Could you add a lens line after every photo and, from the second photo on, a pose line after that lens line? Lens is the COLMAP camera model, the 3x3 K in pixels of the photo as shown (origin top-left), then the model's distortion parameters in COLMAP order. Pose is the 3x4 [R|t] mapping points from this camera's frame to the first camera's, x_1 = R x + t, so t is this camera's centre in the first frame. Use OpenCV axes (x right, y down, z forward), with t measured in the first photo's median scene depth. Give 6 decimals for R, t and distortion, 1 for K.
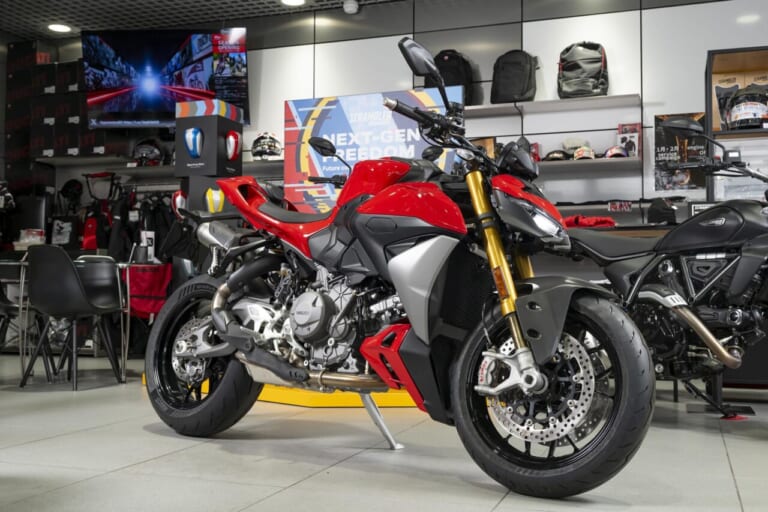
lens RADIAL K [[800.1, 0, 348.5], [0, 800.1, 250.7], [0, 0, 1]] dist [0.005902, -0.000939]
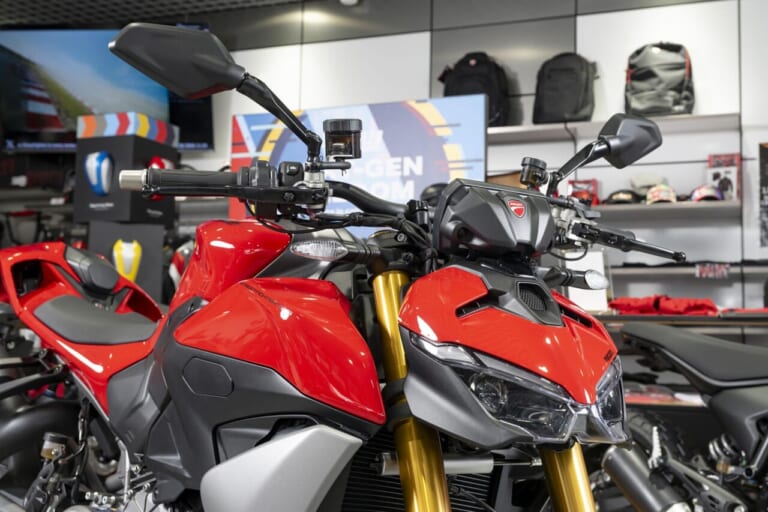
lens RADIAL K [[900.5, 0, 384.0], [0, 900.5, 256.0], [0, 0, 1]] dist [0.011422, 0.007237]
pose [[0.999916, 0.011903, -0.005172, 0.058539], [-0.012111, 0.999029, -0.042360, -0.033768], [0.004662, 0.042419, 0.999089, 0.224147]]
